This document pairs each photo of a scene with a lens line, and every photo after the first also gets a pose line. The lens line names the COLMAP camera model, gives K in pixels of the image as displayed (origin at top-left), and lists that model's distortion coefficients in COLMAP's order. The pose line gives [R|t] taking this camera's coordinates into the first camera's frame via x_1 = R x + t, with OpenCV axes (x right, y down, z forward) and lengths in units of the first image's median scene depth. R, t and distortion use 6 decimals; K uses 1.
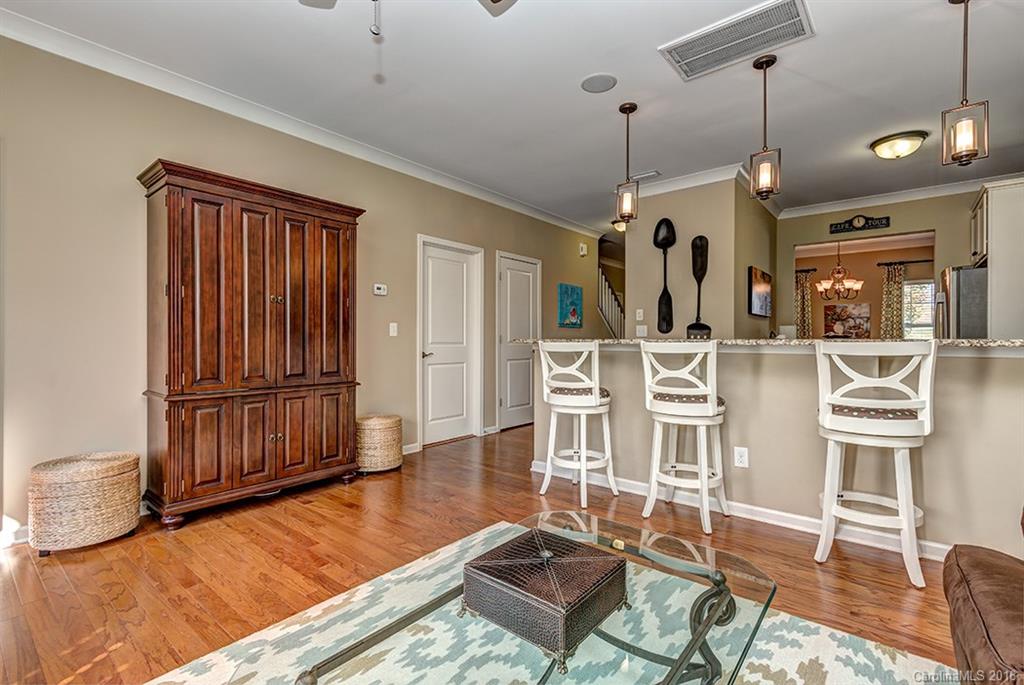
lens RADIAL K [[467.9, 0, 505.5], [0, 467.9, 344.4], [0, 0, 1]] dist [0.002705, -0.000014]
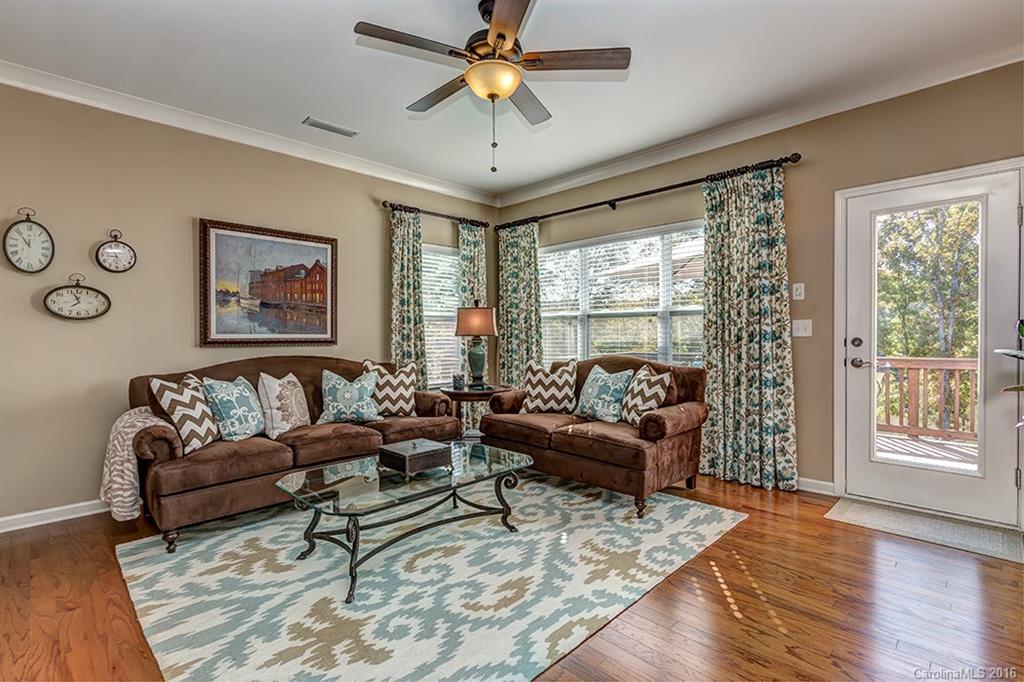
lens RADIAL K [[467.9, 0, 516.2], [0, 467.9, 342.1], [0, 0, 1]] dist [0.002705, -0.000014]
pose [[-0.996367, 0.005026, 0.085016, -0.186626], [0.007271, 0.999633, 0.026114, -0.029166], [-0.084854, 0.026637, -0.996037, 1.009443]]
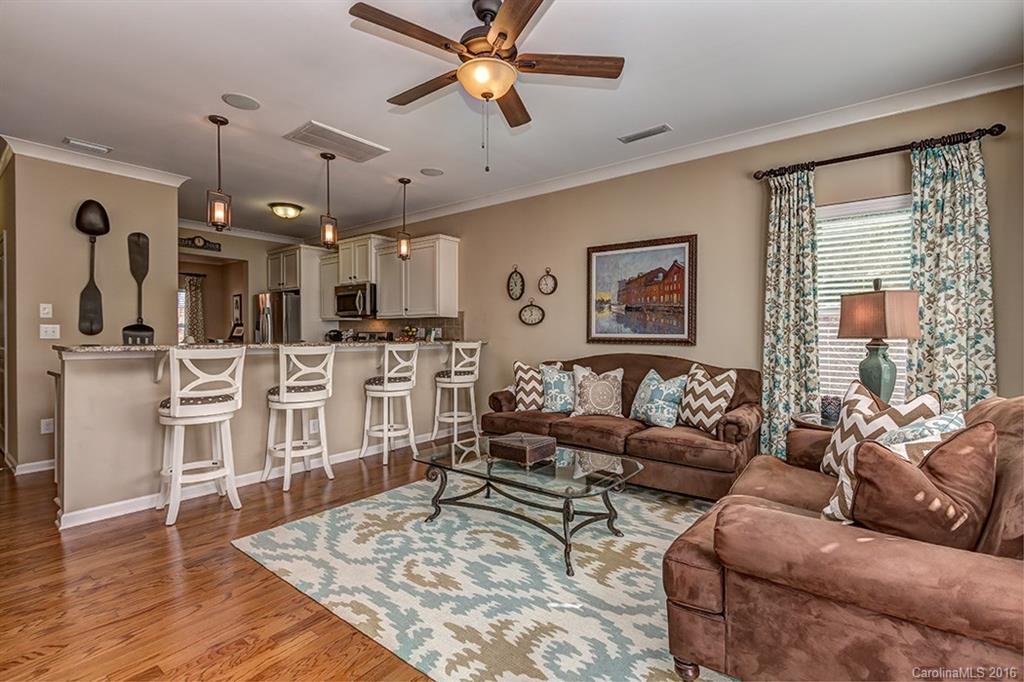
lens RADIAL K [[467.9, 0, 513.9], [0, 467.9, 340.3], [0, 0, 1]] dist [0.002705, -0.000014]
pose [[-0.037615, -0.012583, 0.999213, -0.737598], [0.007752, 0.999887, 0.012884, -0.025154], [-0.999262, 0.008231, -0.037513, 0.359333]]
